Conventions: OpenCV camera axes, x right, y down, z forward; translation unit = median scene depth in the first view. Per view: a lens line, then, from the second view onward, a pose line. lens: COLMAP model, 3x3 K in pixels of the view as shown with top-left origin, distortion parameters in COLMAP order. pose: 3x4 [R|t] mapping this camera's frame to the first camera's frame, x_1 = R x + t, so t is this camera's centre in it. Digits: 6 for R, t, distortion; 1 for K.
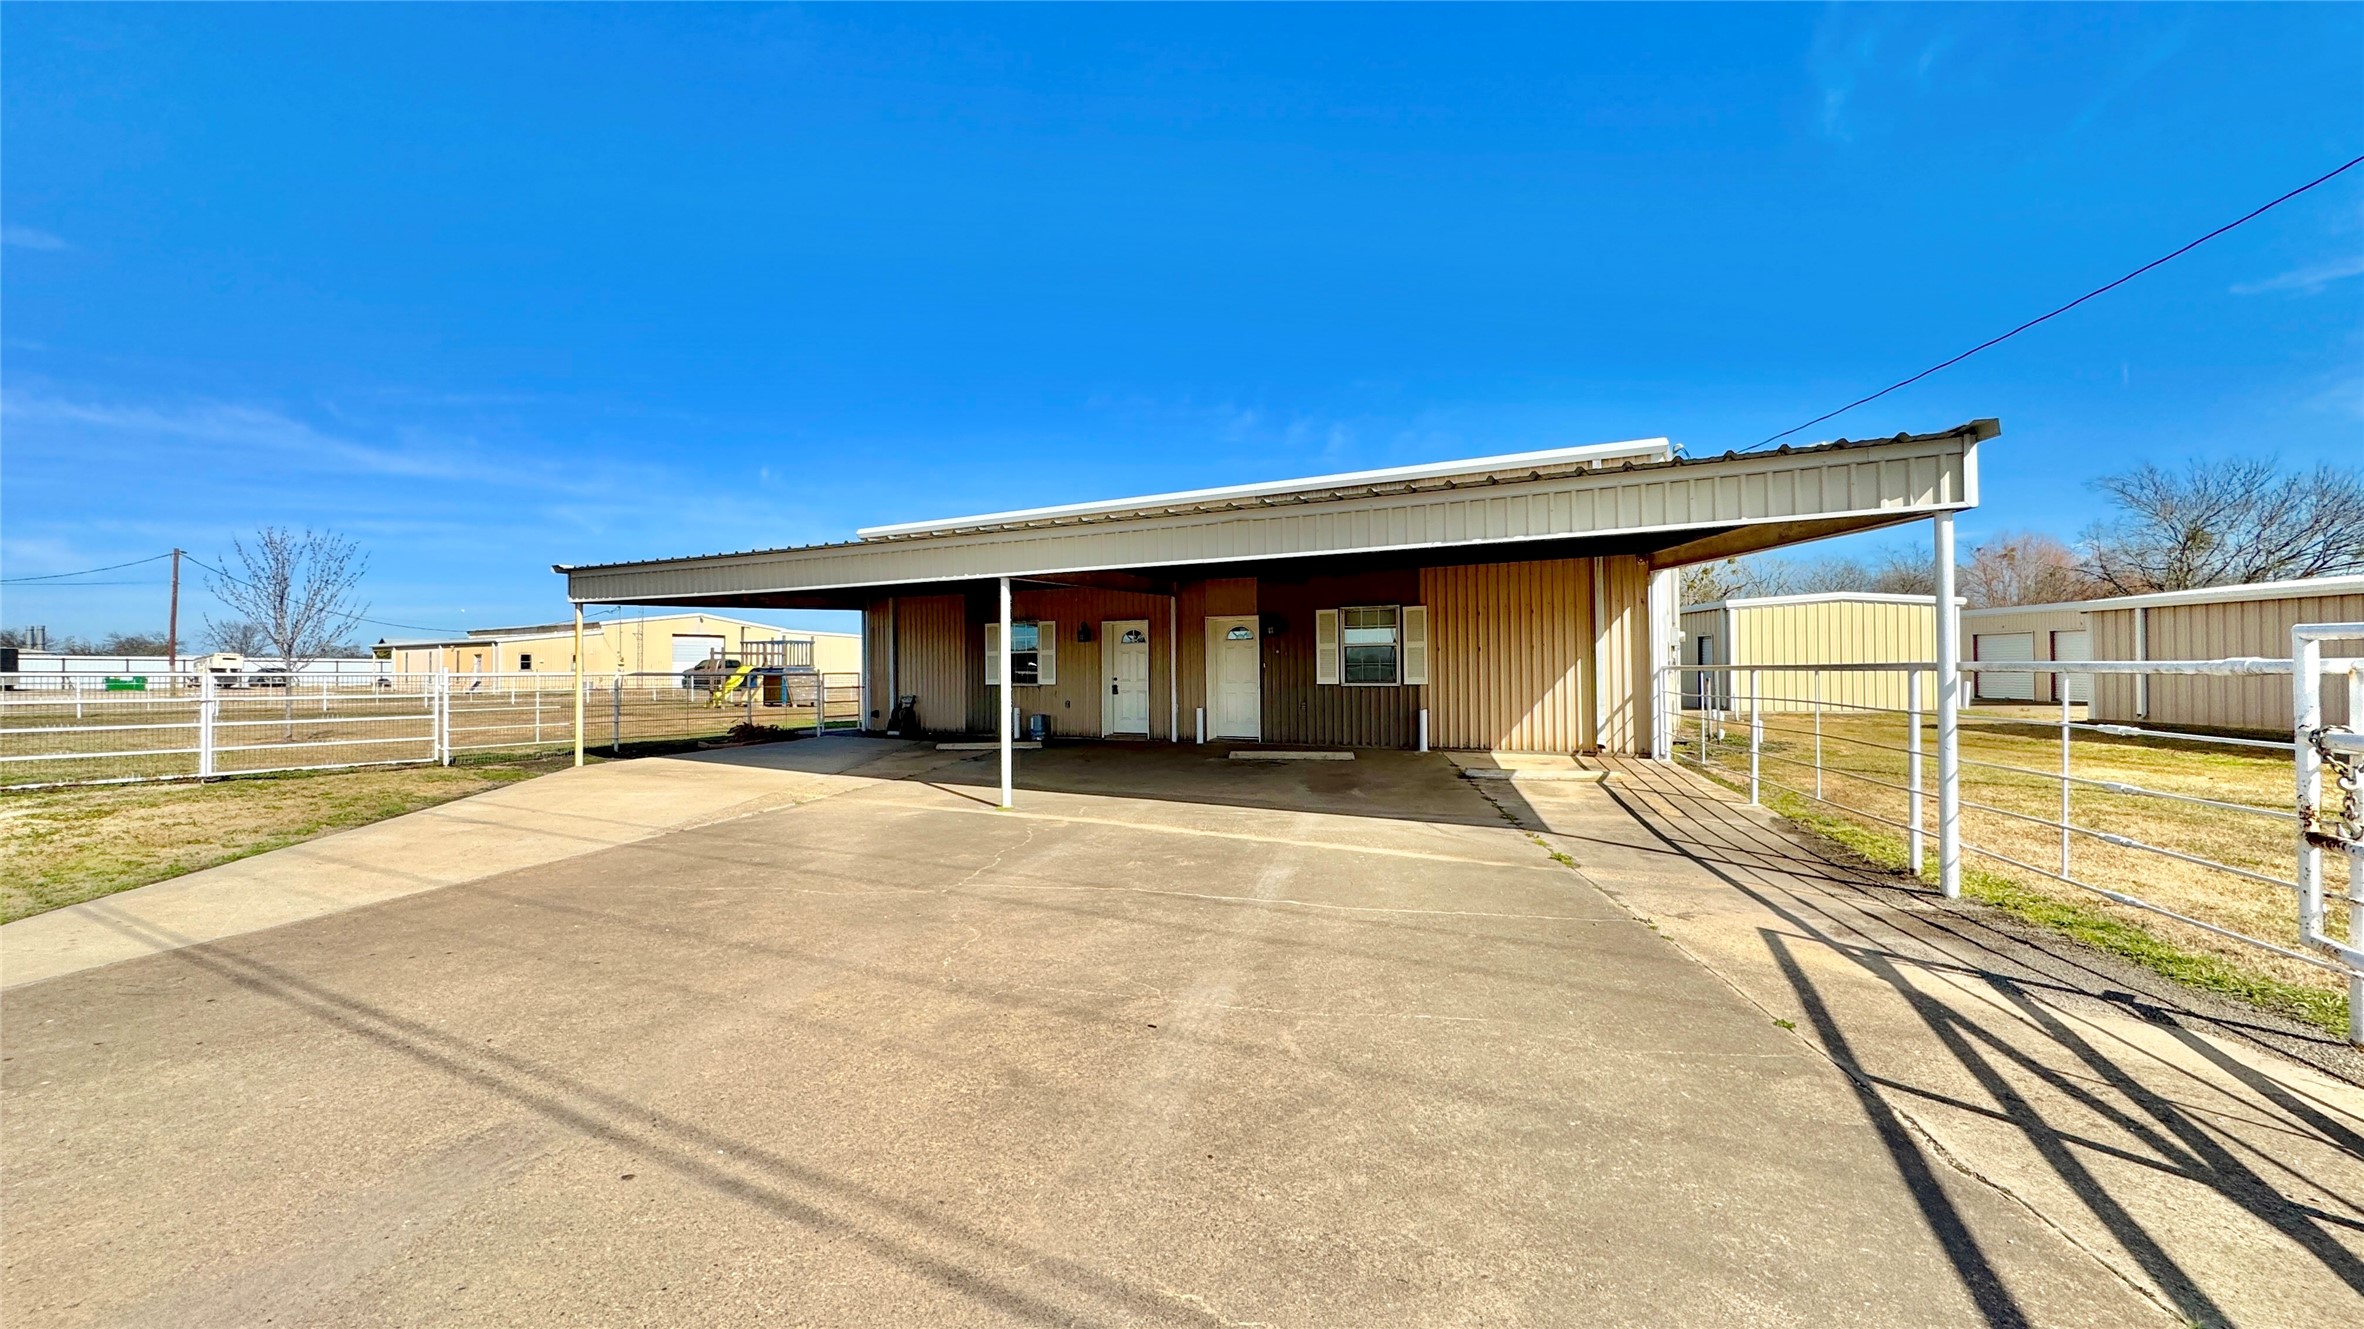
lens RADIAL K [[940.1, 0, 1182.0], [0, 940.1, 664.5], [0, 0, 1]] dist [-0.002639, 0.000674]
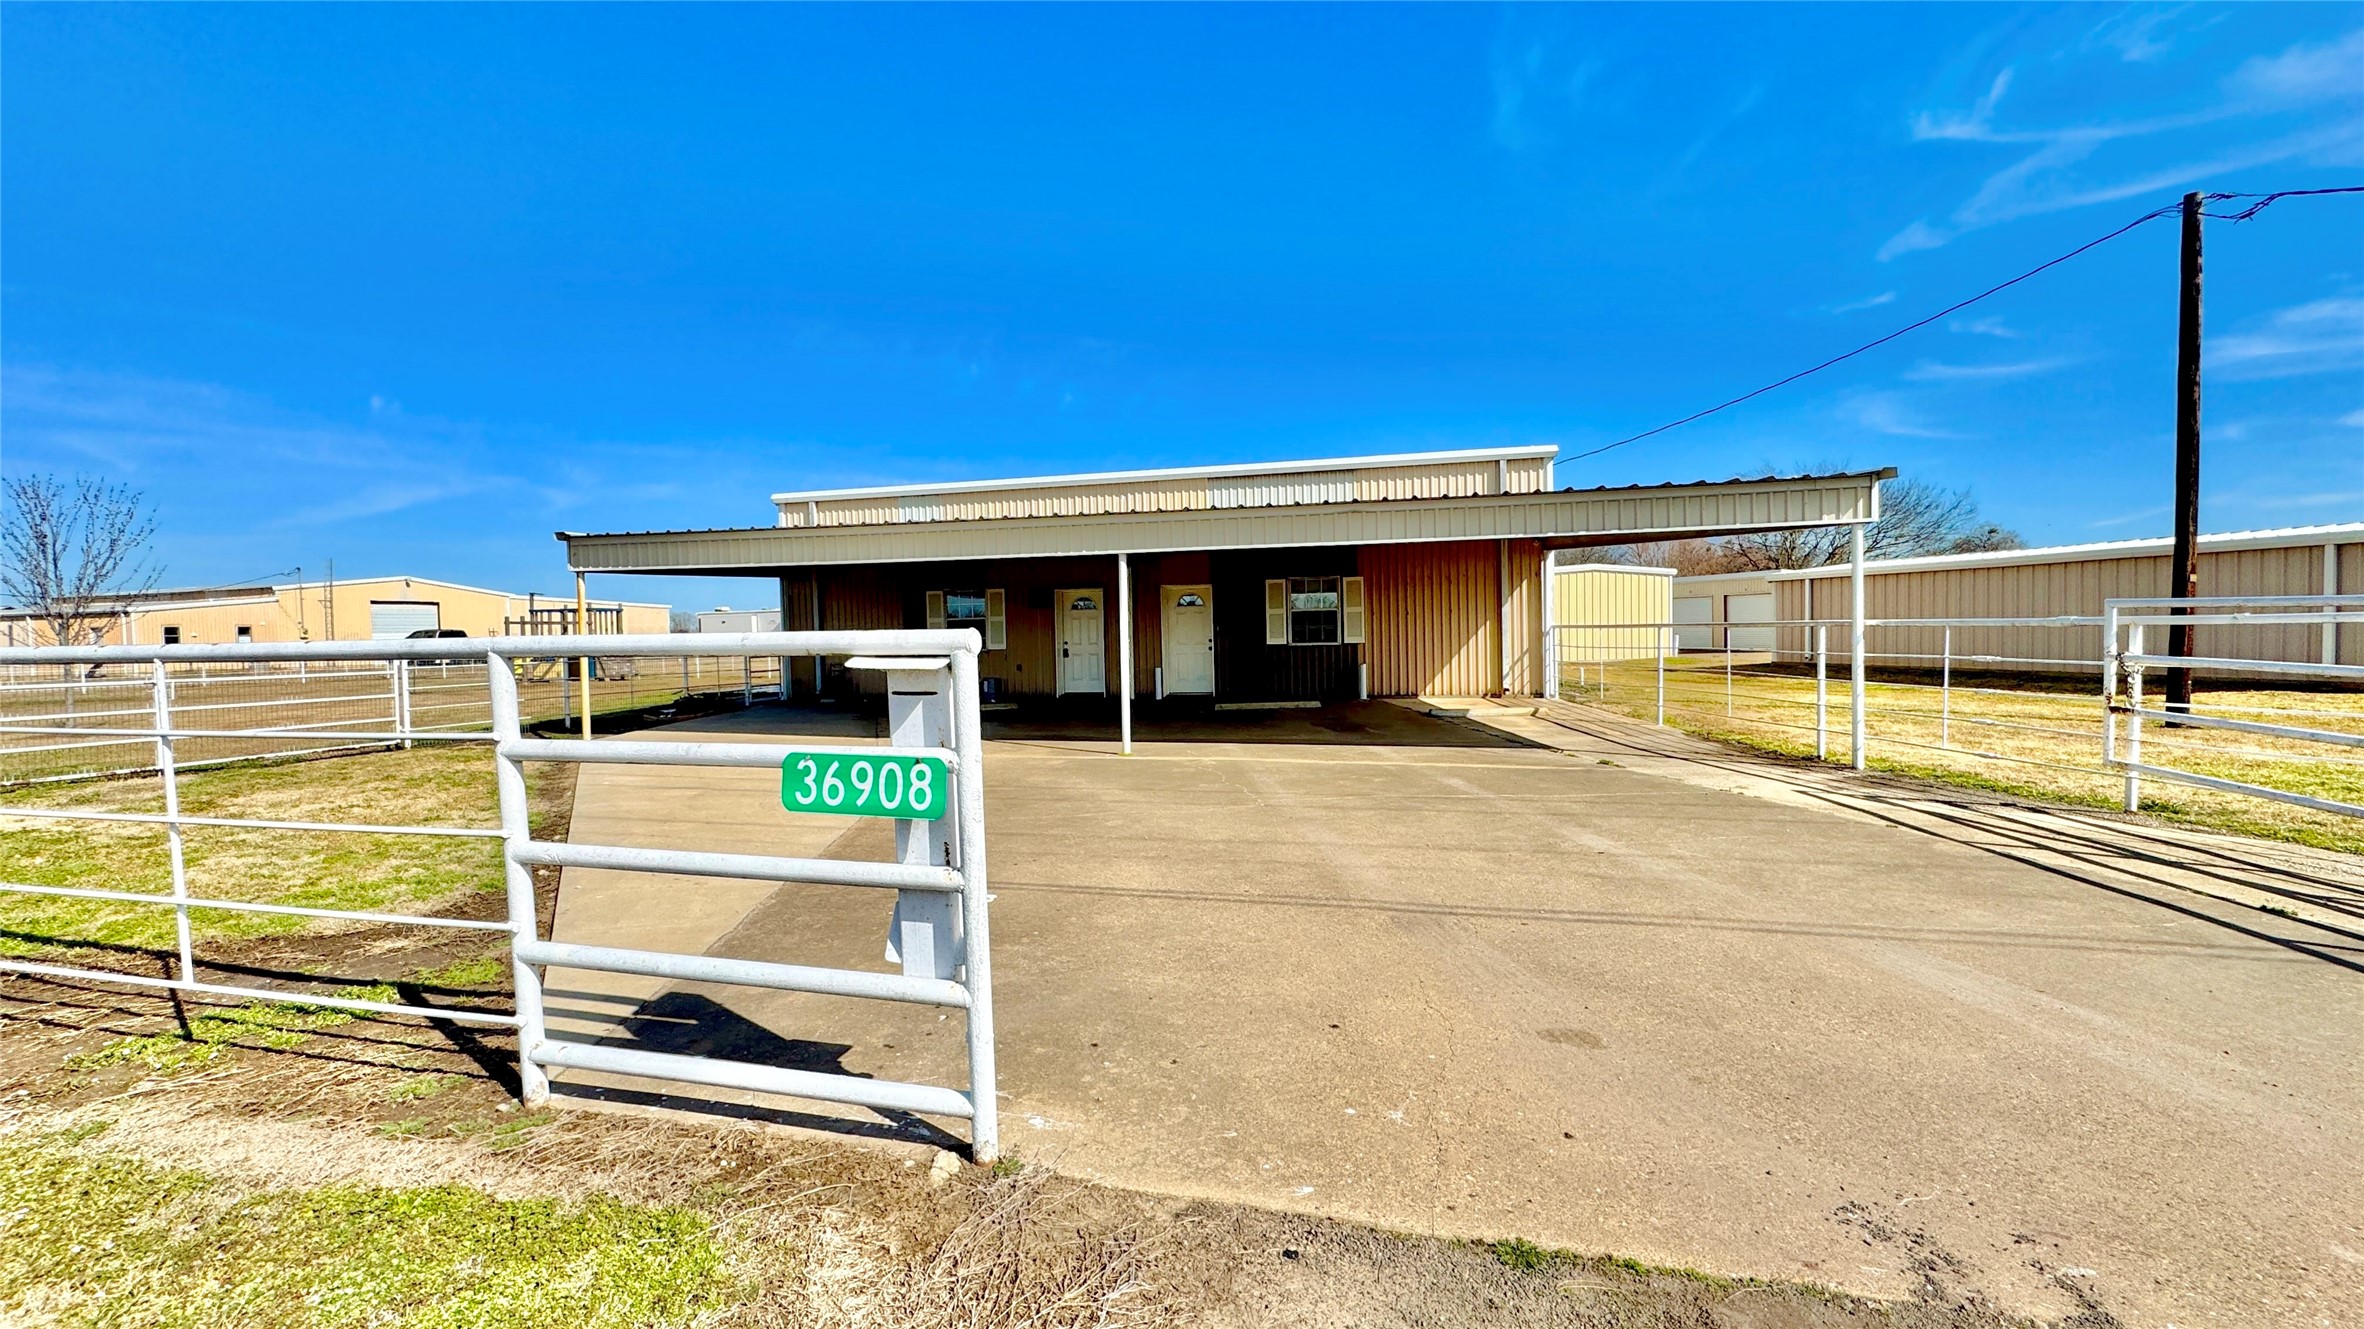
lens RADIAL K [[940.1, 0, 1182.0], [0, 940.1, 664.5], [0, 0, 1]] dist [-0.002639, 0.000674]
pose [[0.961933, -0.022175, 0.272383, -0.311515], [0.011647, 0.999123, 0.040207, -0.002306], [-0.273036, -0.035504, 0.961348, -0.090512]]
